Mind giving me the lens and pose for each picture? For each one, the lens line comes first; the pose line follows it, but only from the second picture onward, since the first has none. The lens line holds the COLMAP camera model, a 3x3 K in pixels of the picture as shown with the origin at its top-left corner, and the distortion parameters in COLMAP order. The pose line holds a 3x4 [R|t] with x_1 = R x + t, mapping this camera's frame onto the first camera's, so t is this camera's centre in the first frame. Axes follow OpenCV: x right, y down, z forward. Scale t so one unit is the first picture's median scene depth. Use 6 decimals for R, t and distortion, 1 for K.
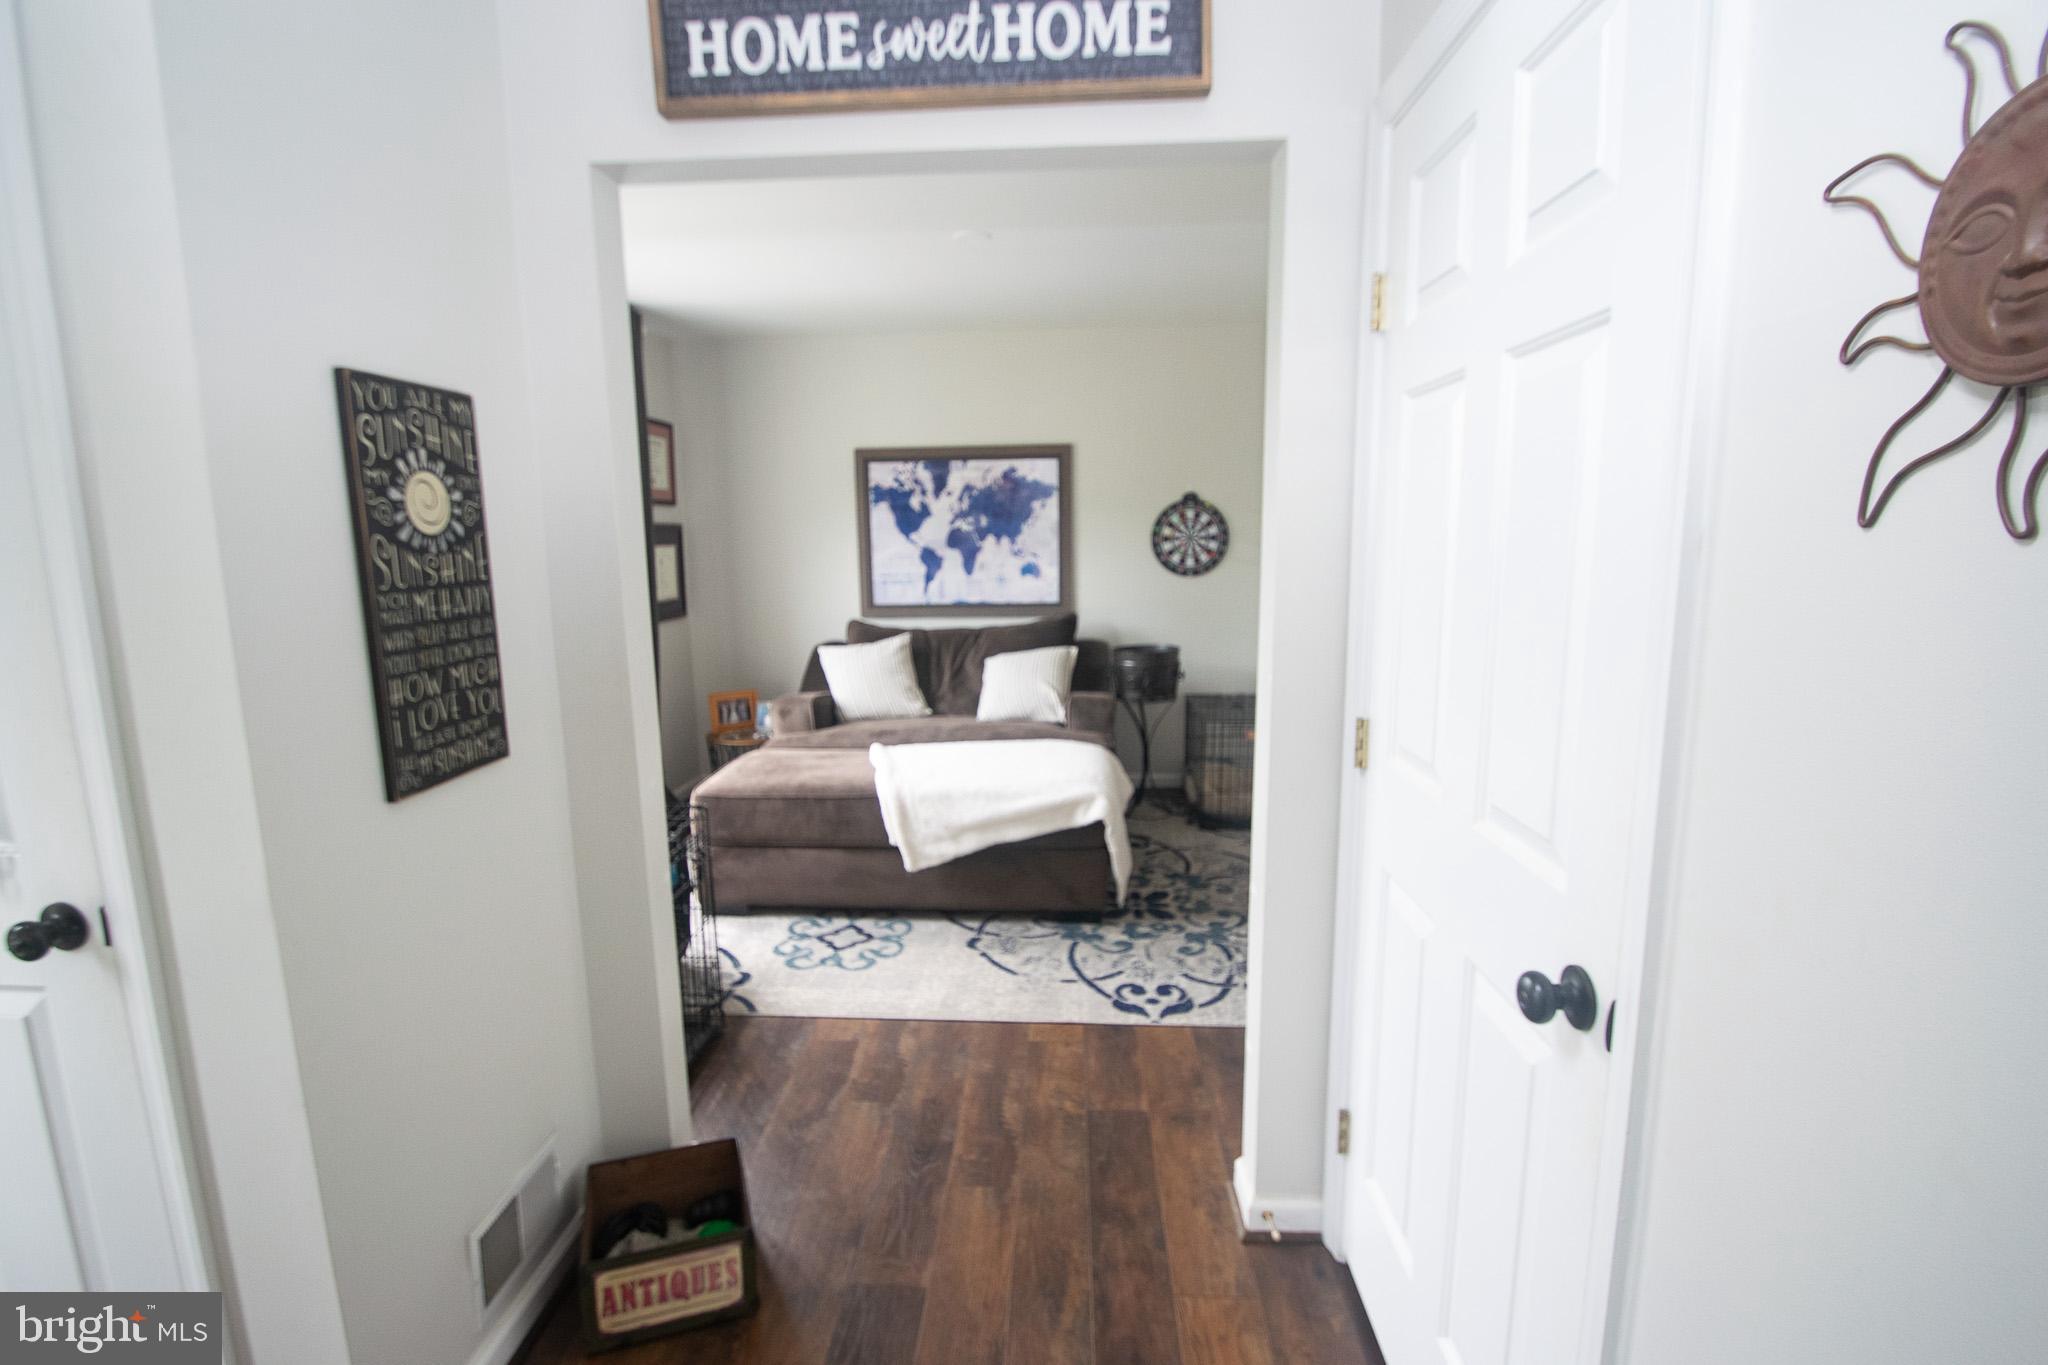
lens RADIAL K [[946.6, 0, 1016.6], [0, 946.6, 698.1], [0, 0, 1]] dist [-0.036193, 0.033564]
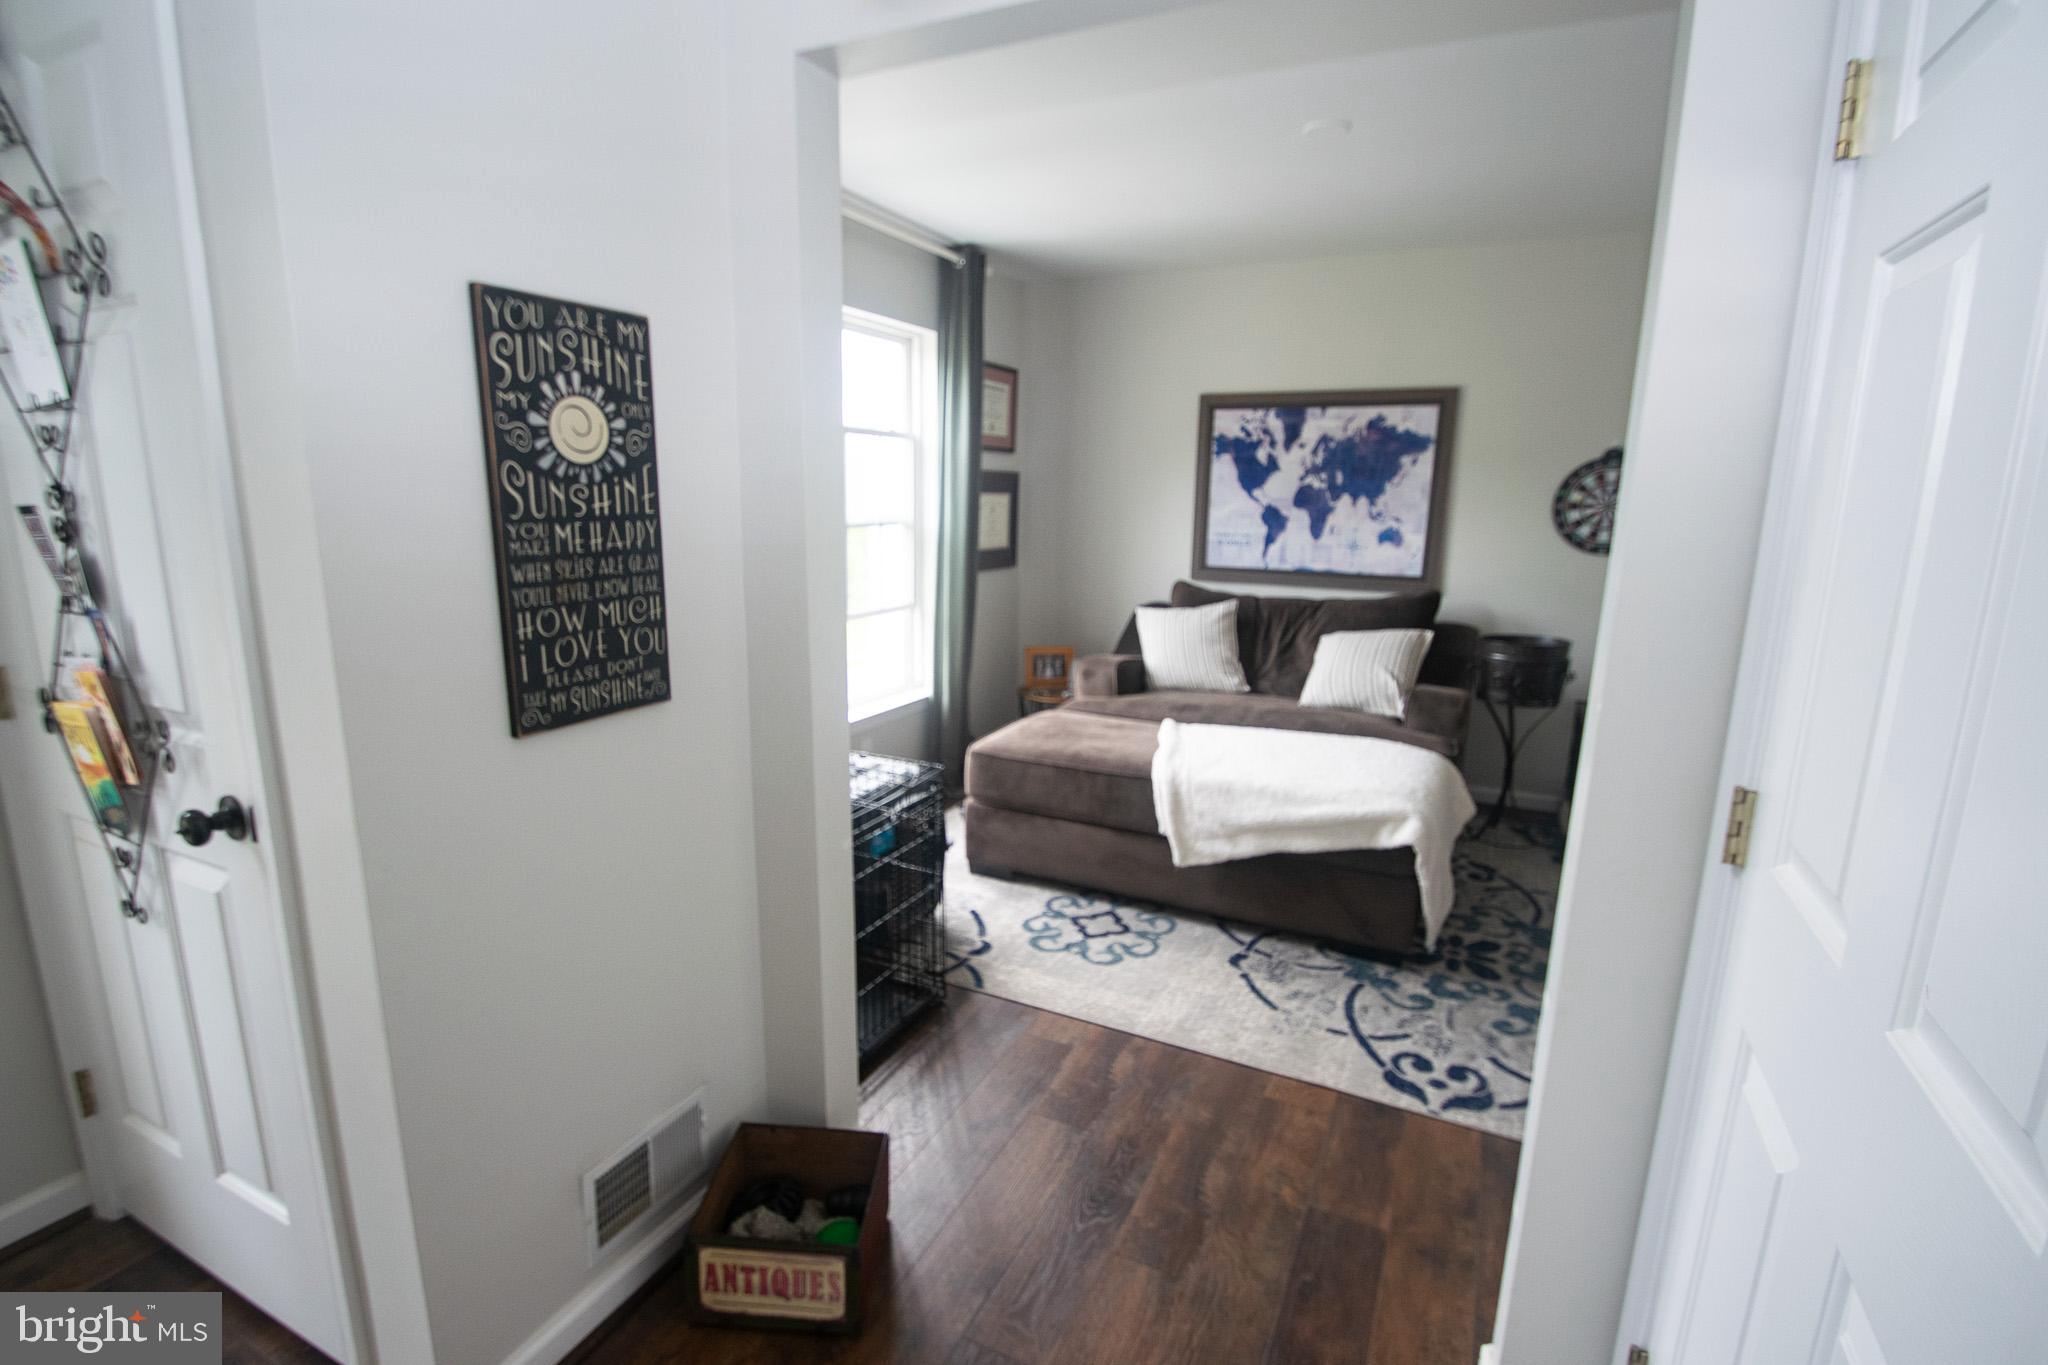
lens RADIAL K [[959.2, 0, 1020.5], [0, 959.2, 698.0], [0, 0, 1]] dist [-0.002157, -0.010435]
pose [[0.921857, 0.110317, -0.371497, 0.070913], [-0.095193, 0.993717, 0.058870, -0.014758], [0.375657, -0.018906, 0.926566, 0.103716]]
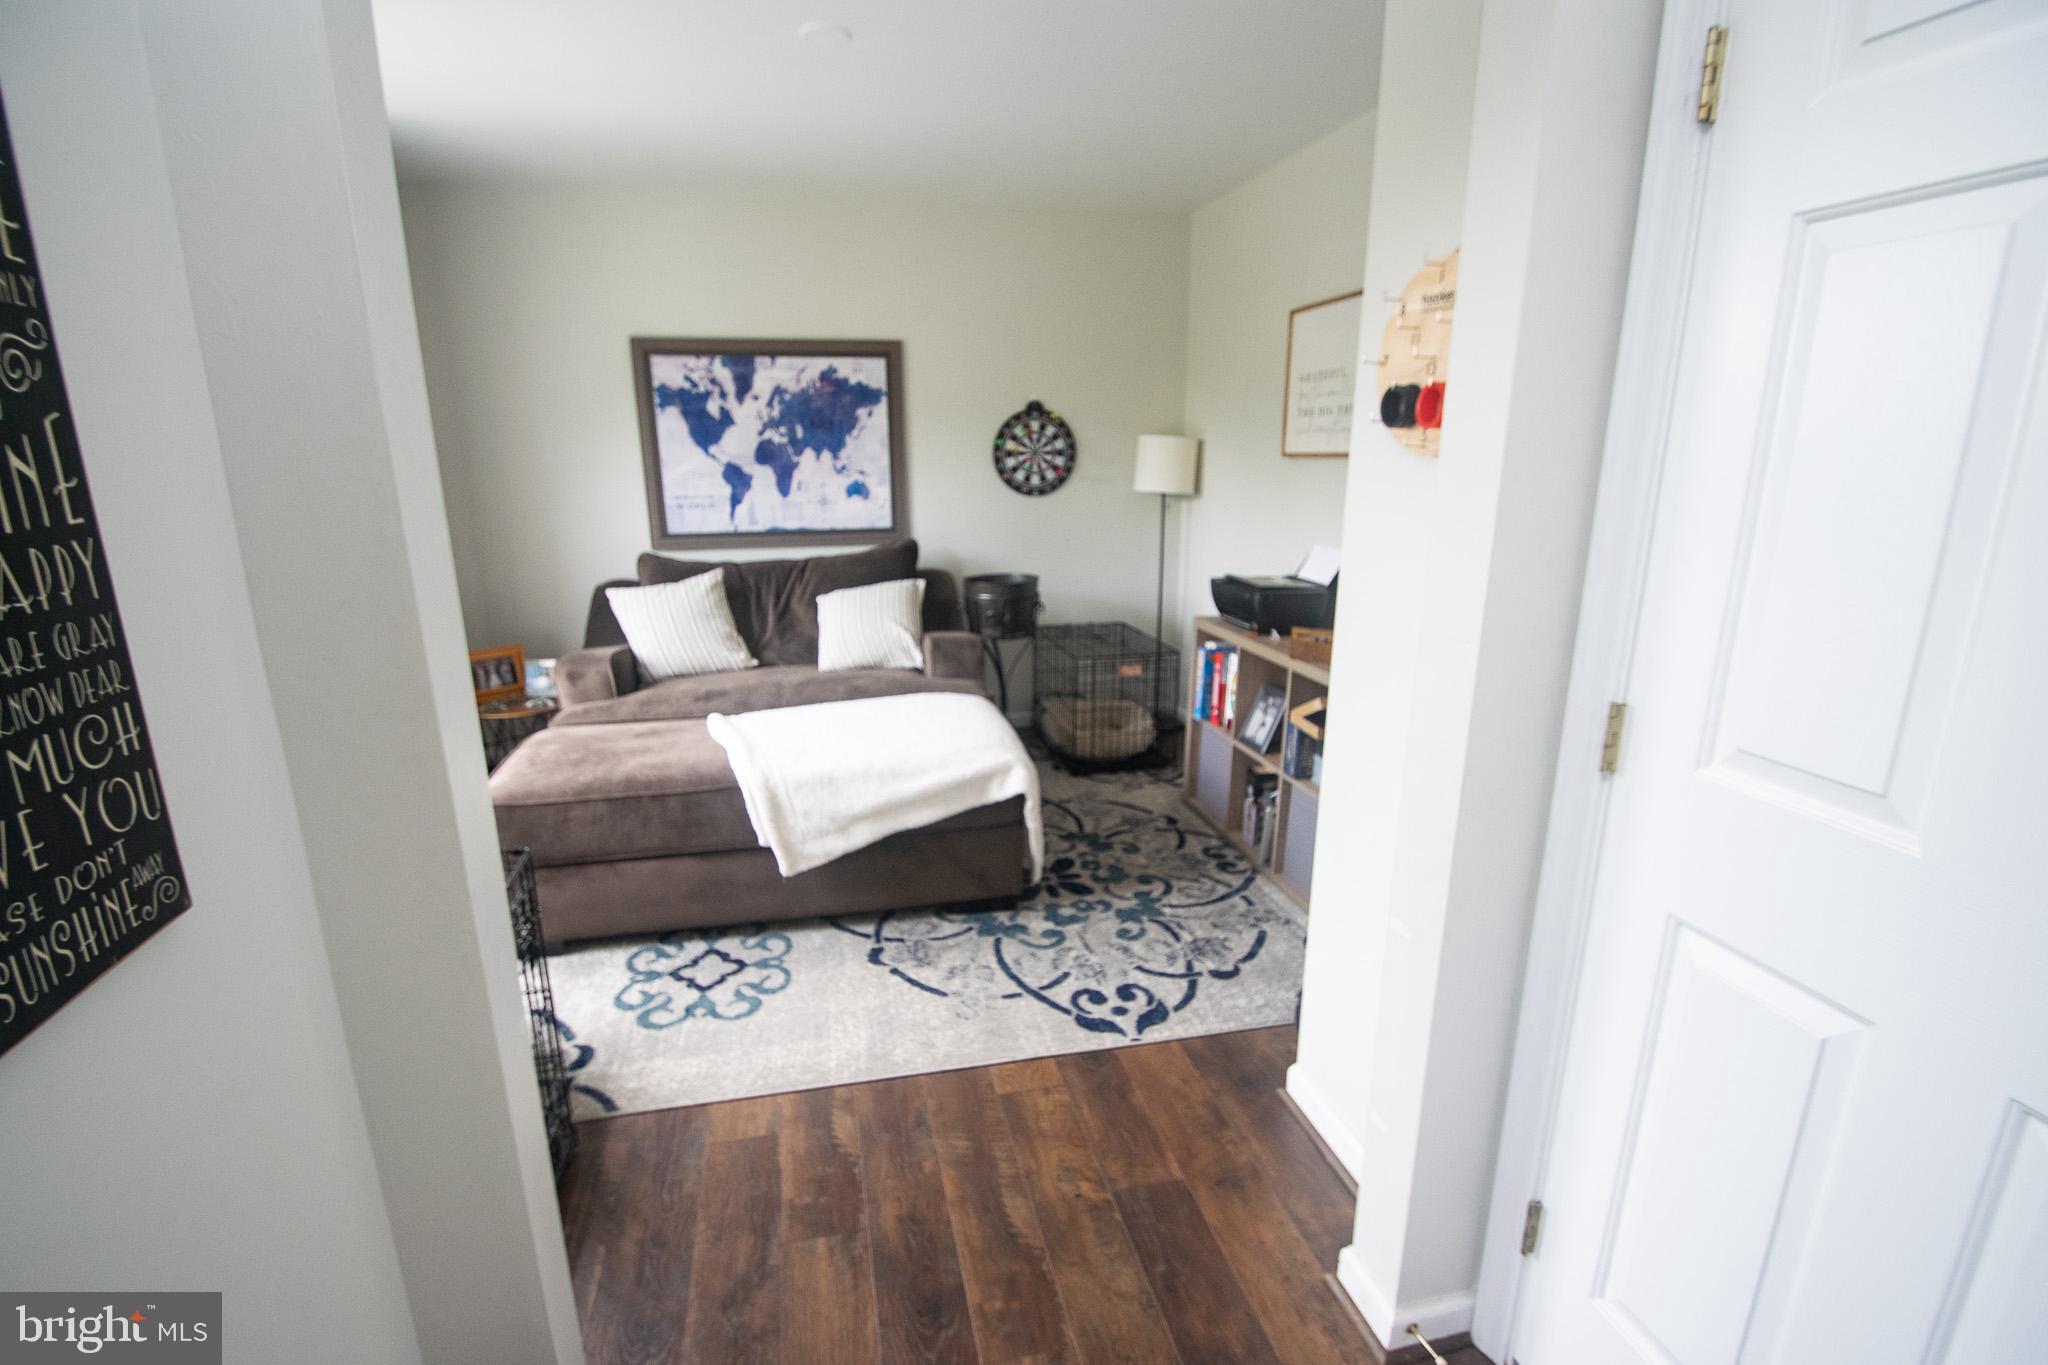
lens RADIAL K [[927.5, 0, 1016.3], [0, 927.5, 698.2], [0, 0, 1]] dist [-0.003586, -0.008472]
pose [[0.964816, -0.062746, 0.255329, -0.117369], [0.040171, 0.994884, 0.092694, -0.030735], [-0.259839, -0.079176, 0.962401, 0.212870]]
